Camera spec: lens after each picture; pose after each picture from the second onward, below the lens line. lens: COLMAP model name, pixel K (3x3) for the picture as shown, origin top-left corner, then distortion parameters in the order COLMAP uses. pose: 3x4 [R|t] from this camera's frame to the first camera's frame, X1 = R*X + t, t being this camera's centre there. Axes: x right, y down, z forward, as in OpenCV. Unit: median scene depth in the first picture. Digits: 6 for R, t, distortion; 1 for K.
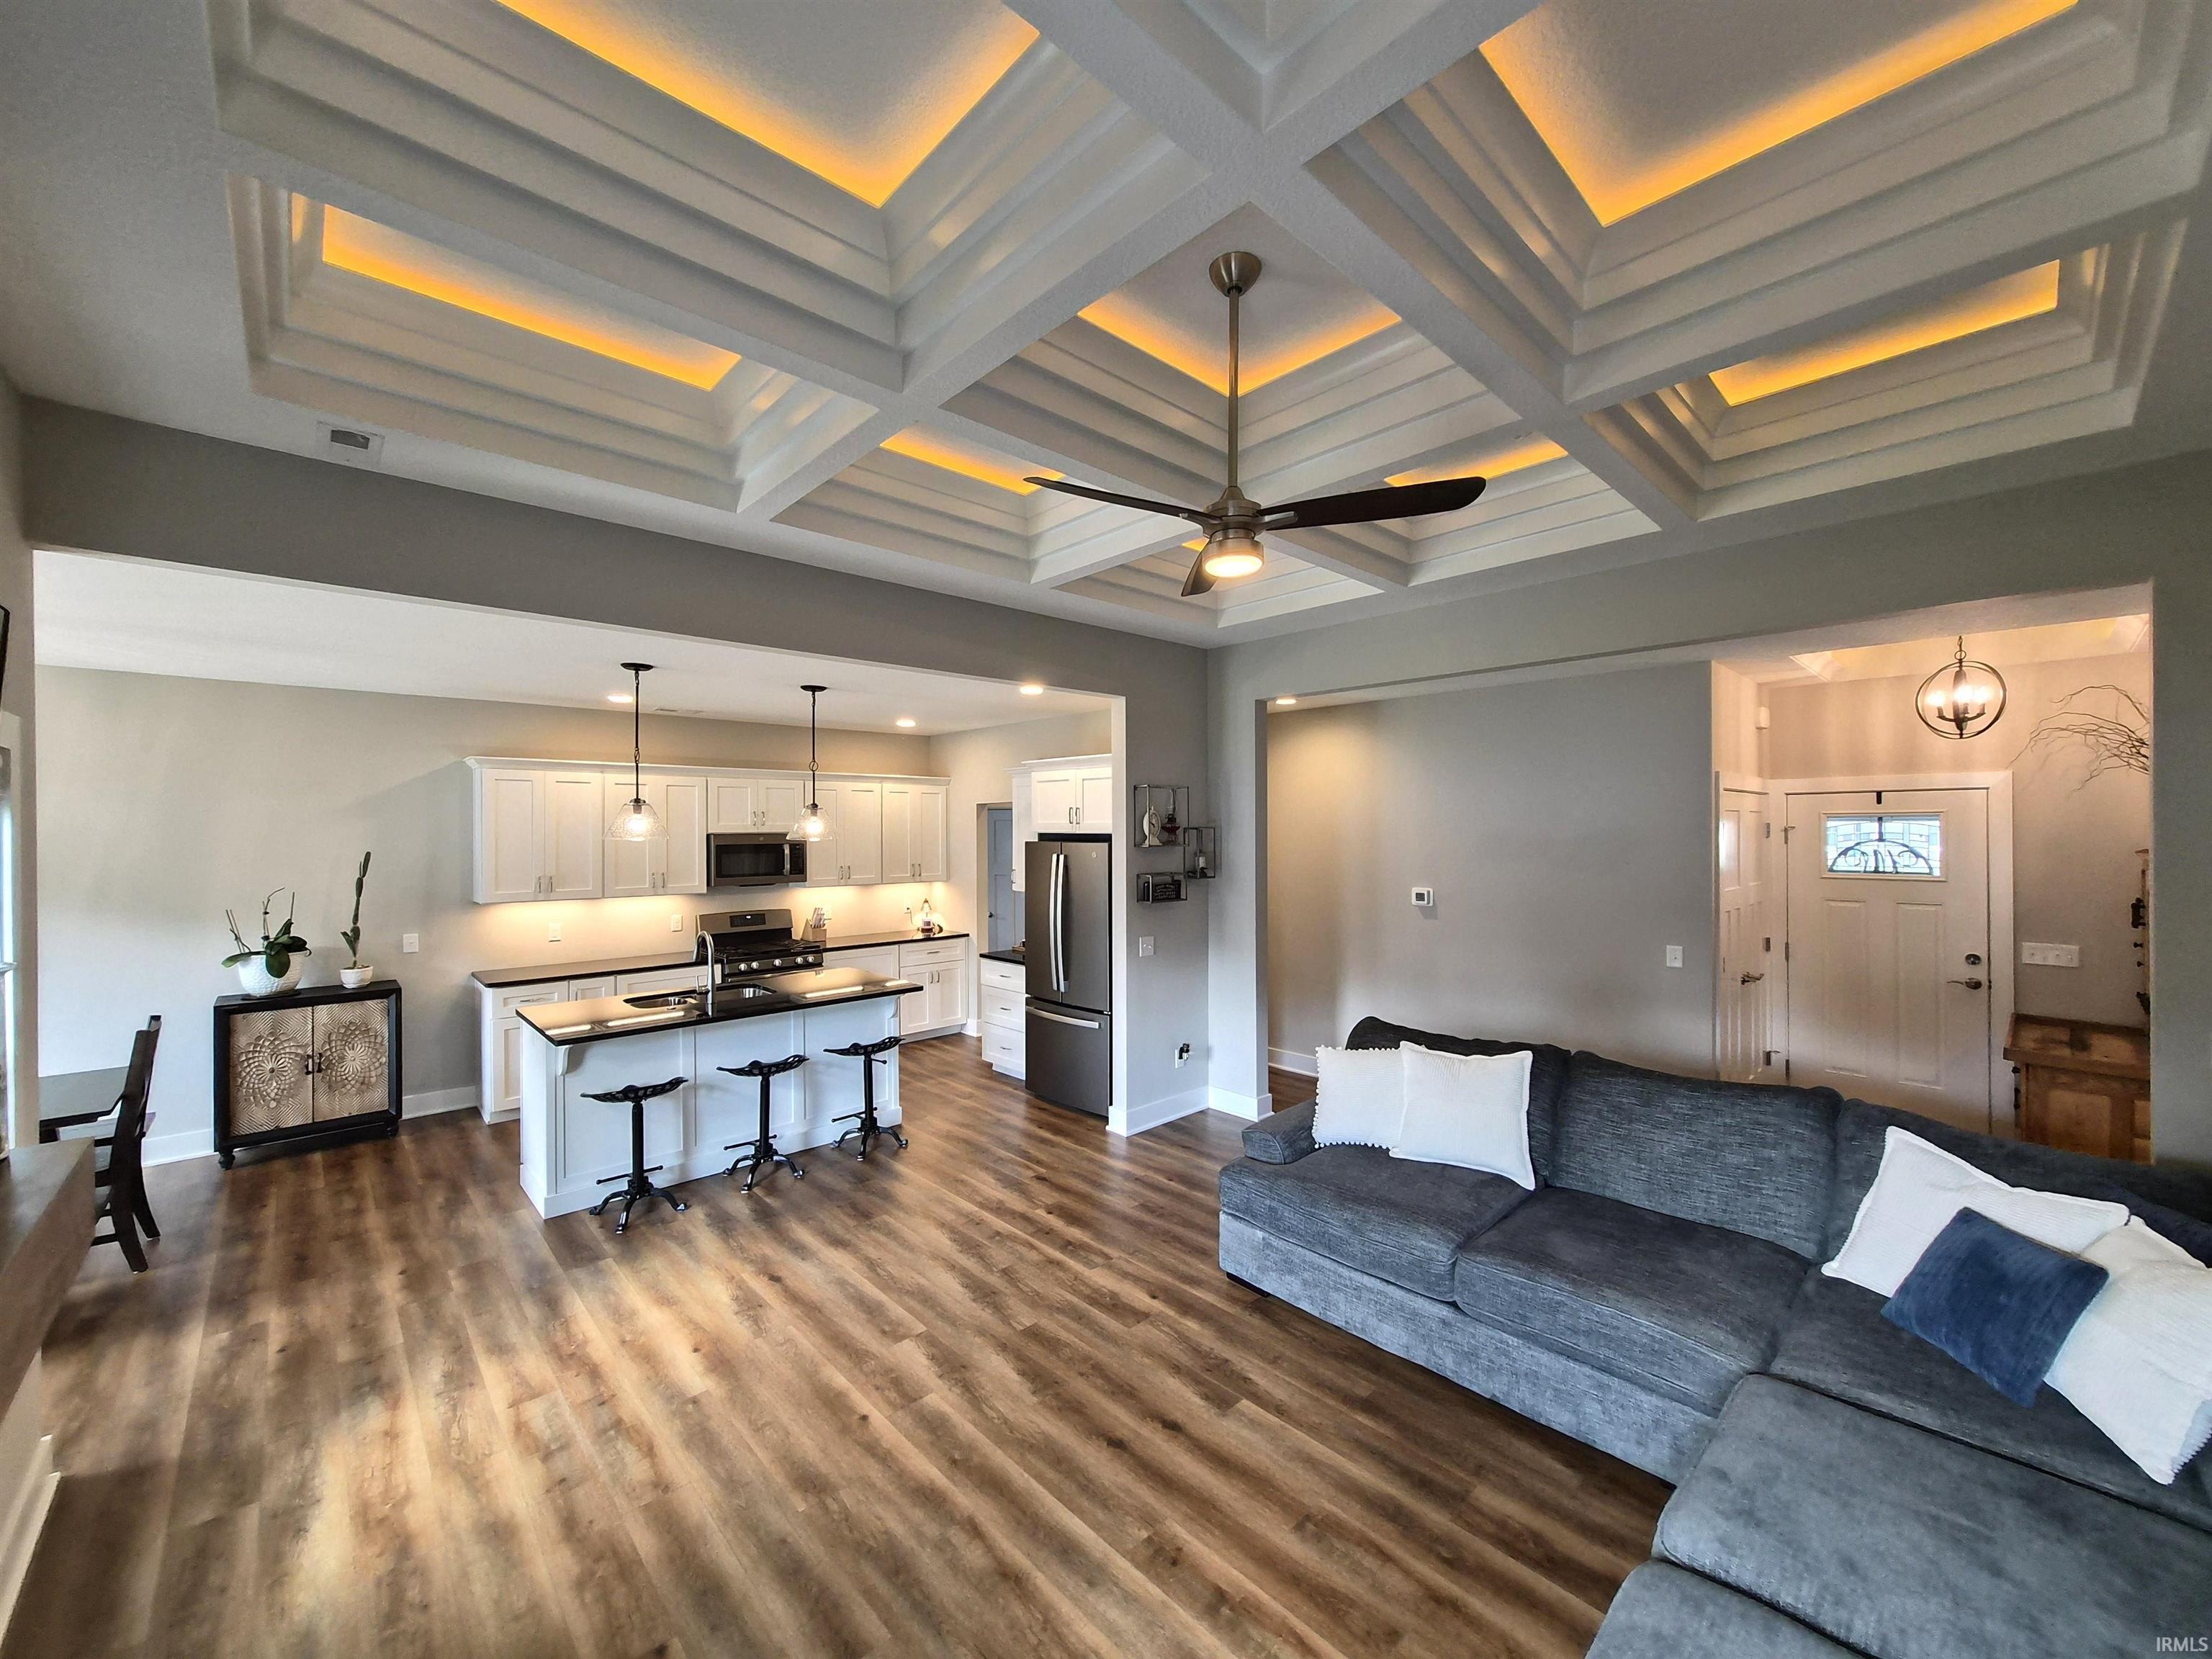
lens RADIAL K [[864.6, 0, 1100.8], [0, 864.6, 831.8], [0, 0, 1]] dist [0.000643, -0.000350]
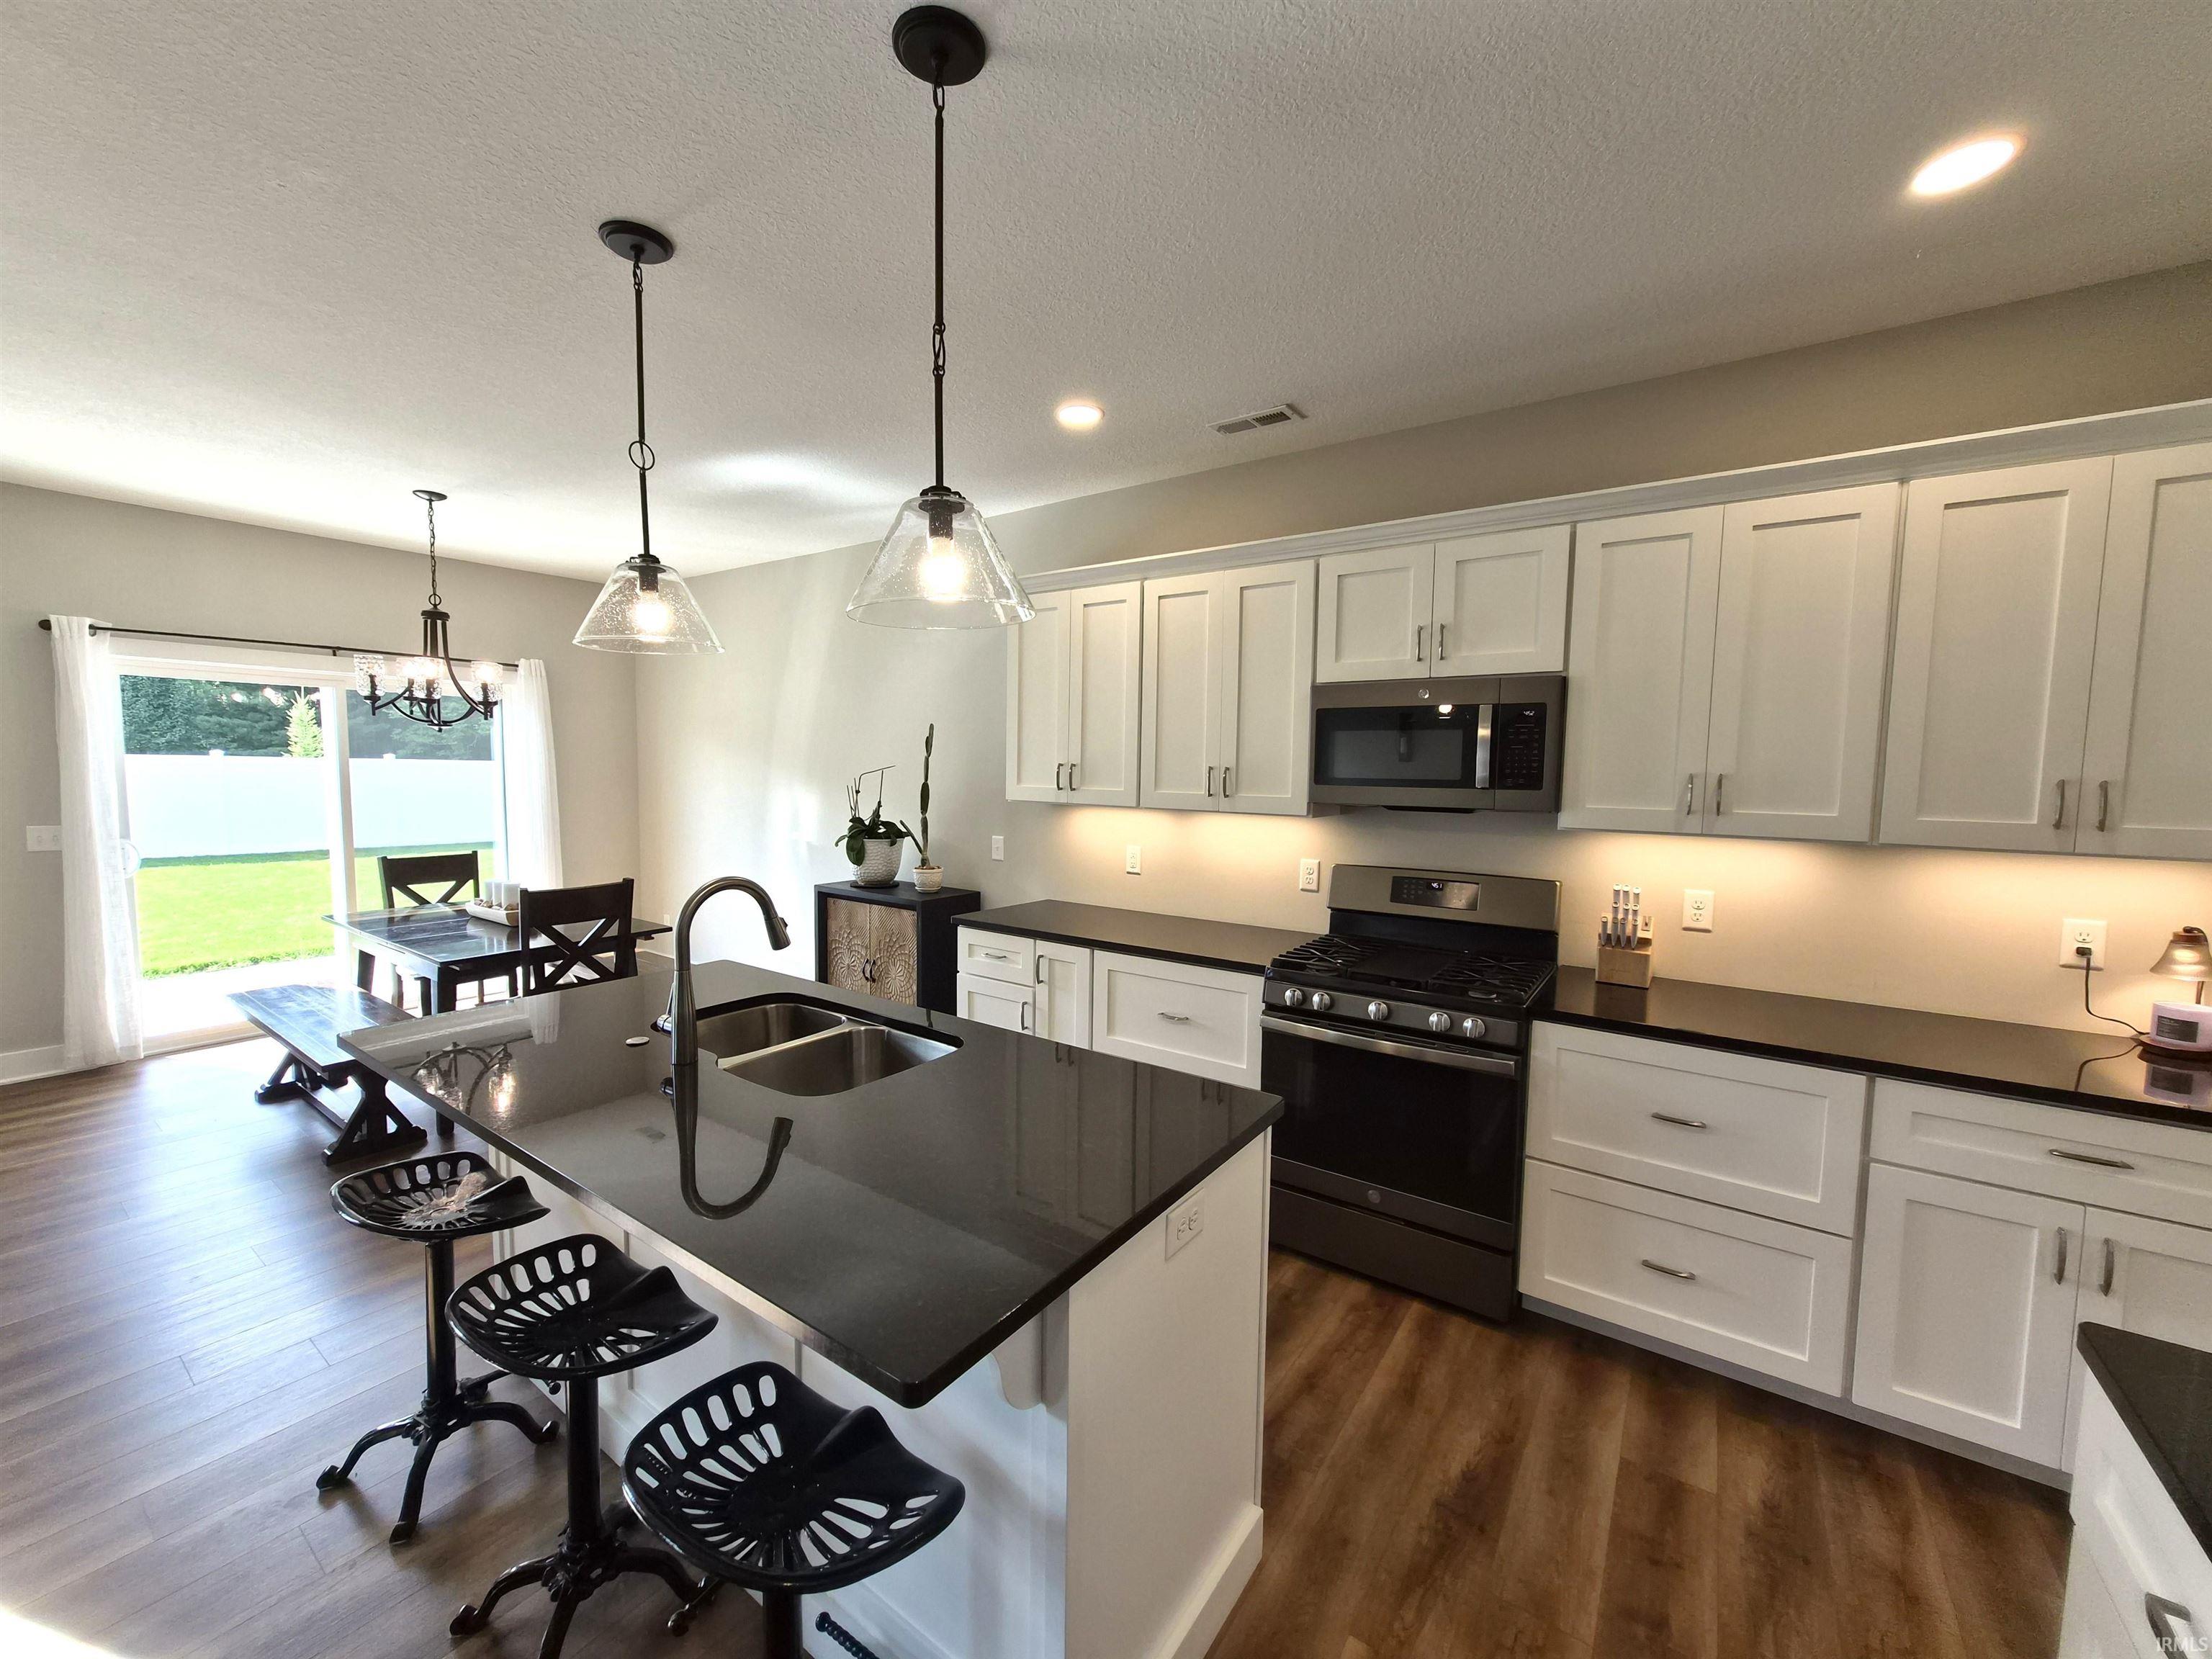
lens RADIAL K [[864.6, 0, 1100.8], [0, 864.6, 831.8], [0, 0, 1]] dist [0.000643, -0.000350]
pose [[0.205820, 0.086428, -0.974766, -0.040584], [-0.019001, 0.996257, 0.084321, 0.054124], [0.978405, 0.001167, 0.206692, 1.030671]]
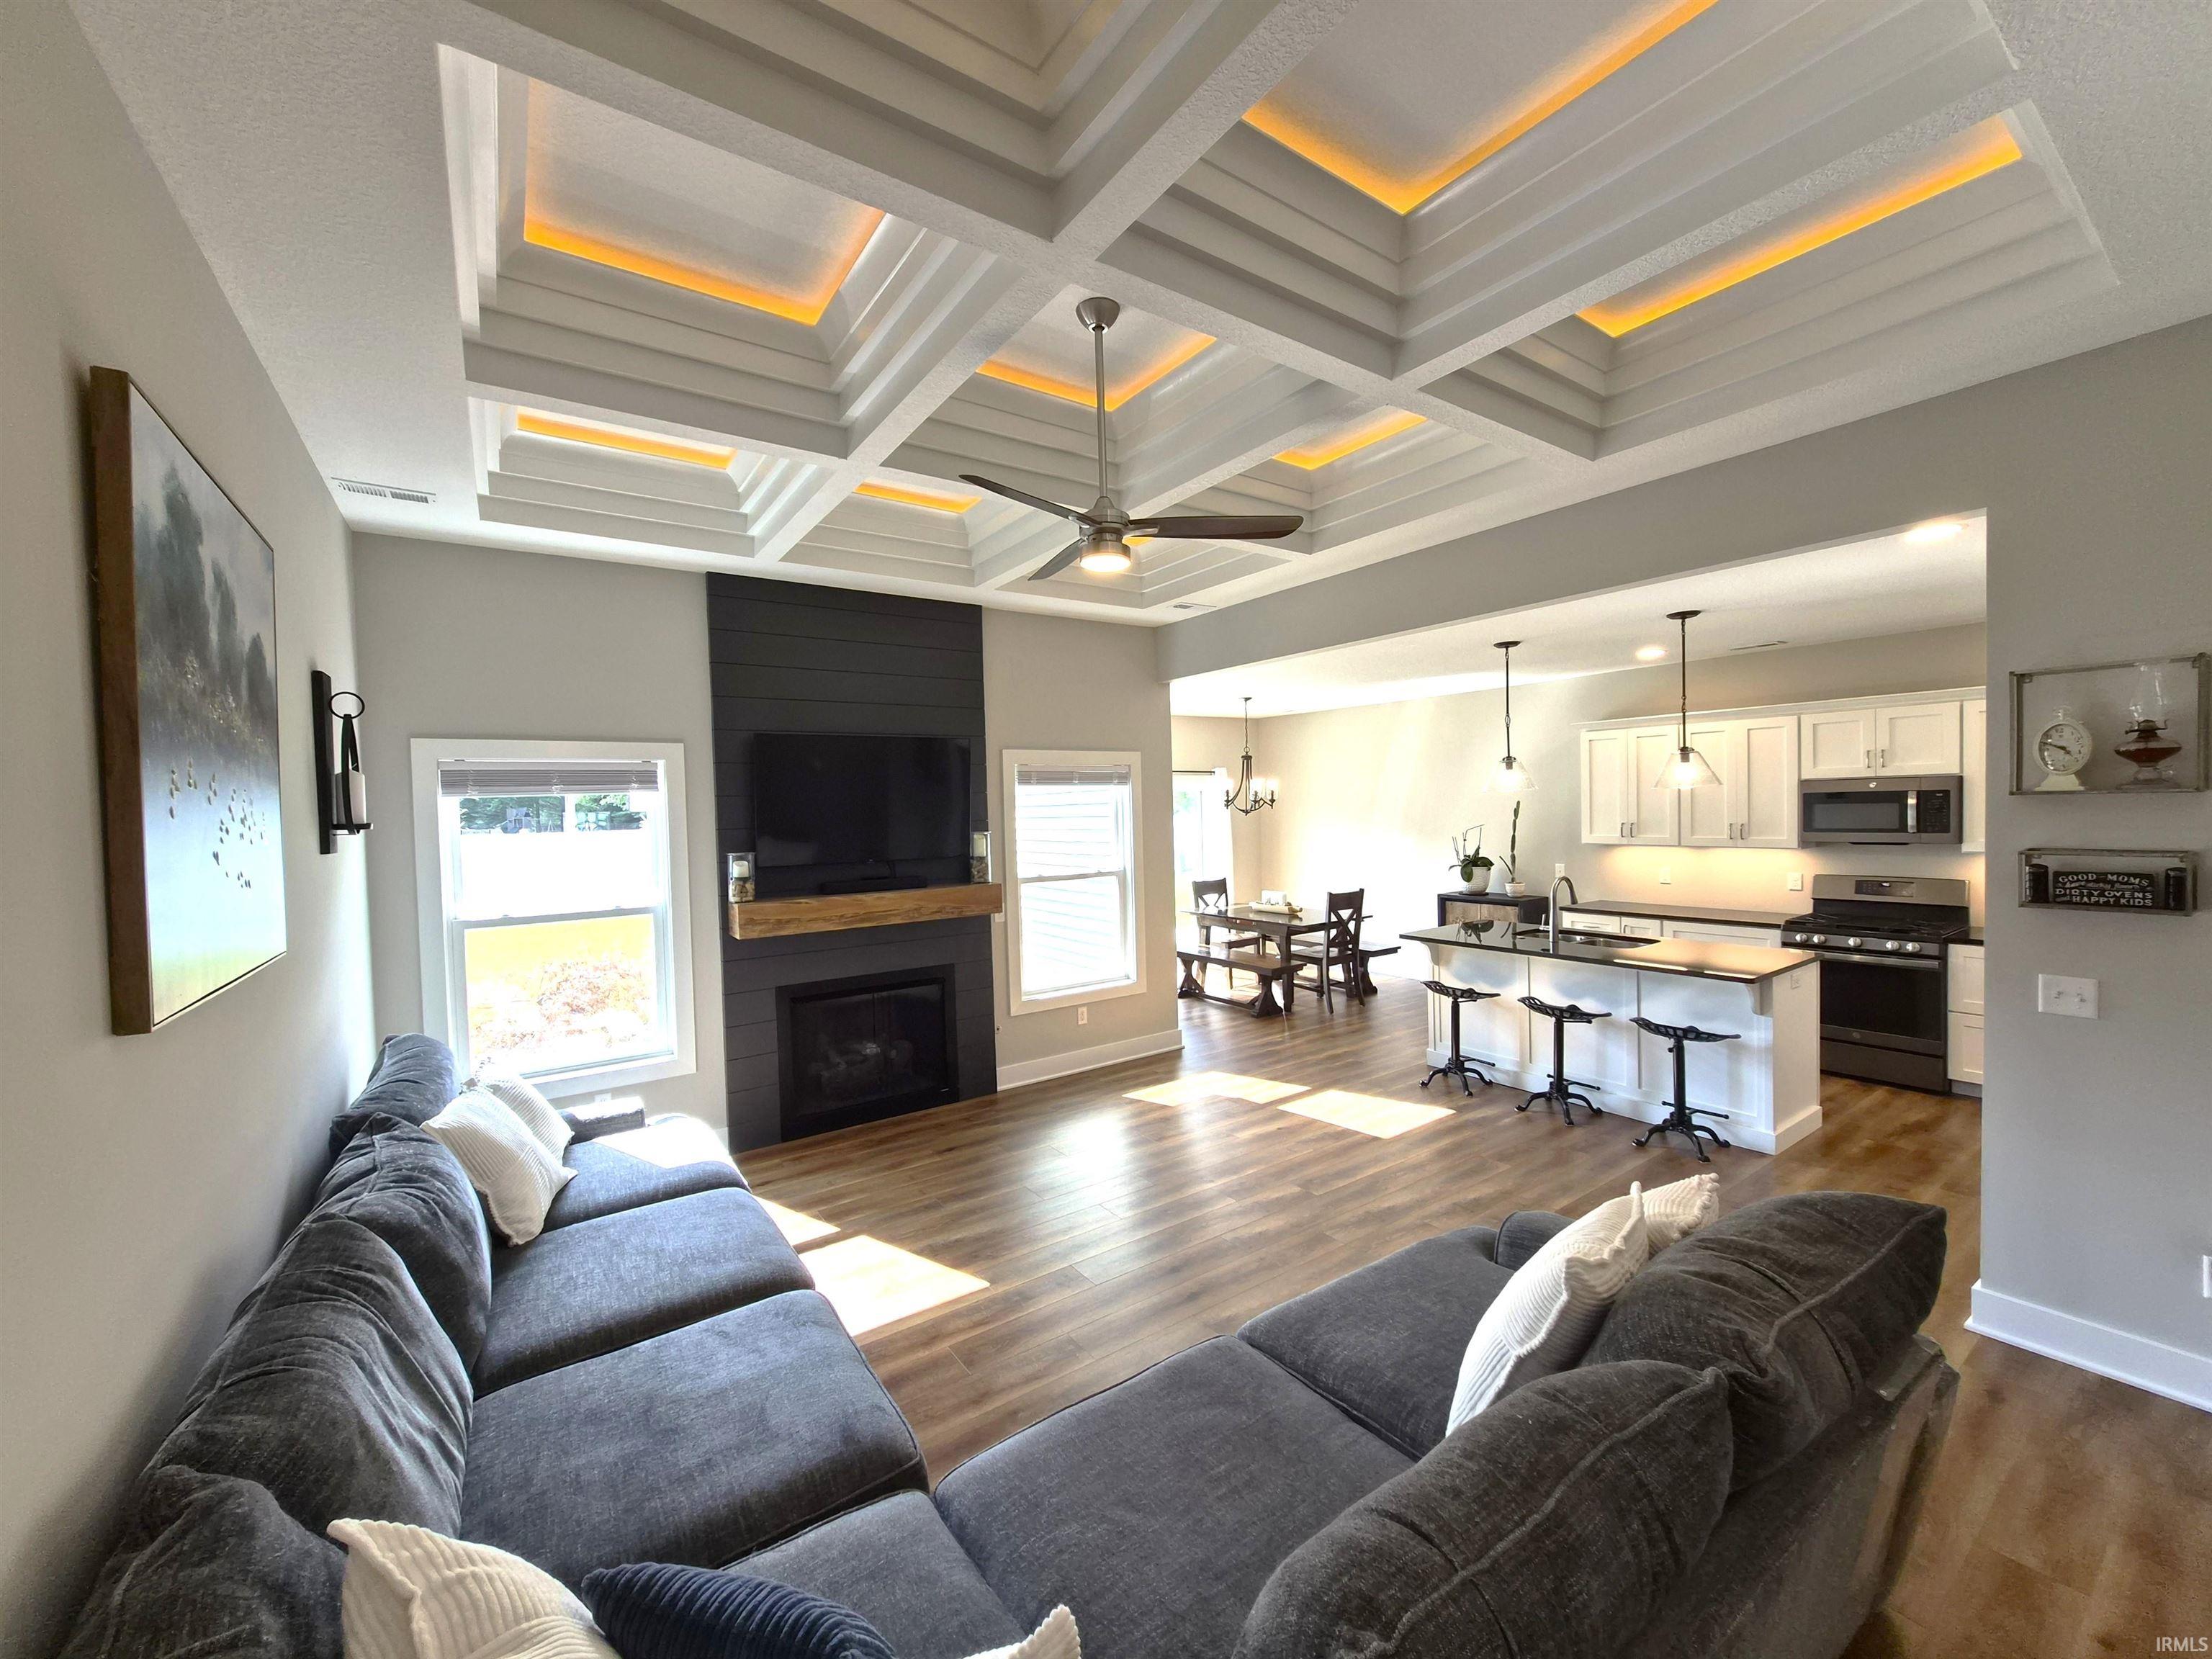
lens RADIAL K [[864.6, 0, 1100.8], [0, 864.6, 831.8], [0, 0, 1]] dist [0.000643, -0.000350]
pose [[-0.139836, 0.039386, -0.989391, 0.646424], [0.022113, 0.999084, 0.036647, 0.008061], [0.989928, -0.016754, -0.140579, 0.554002]]
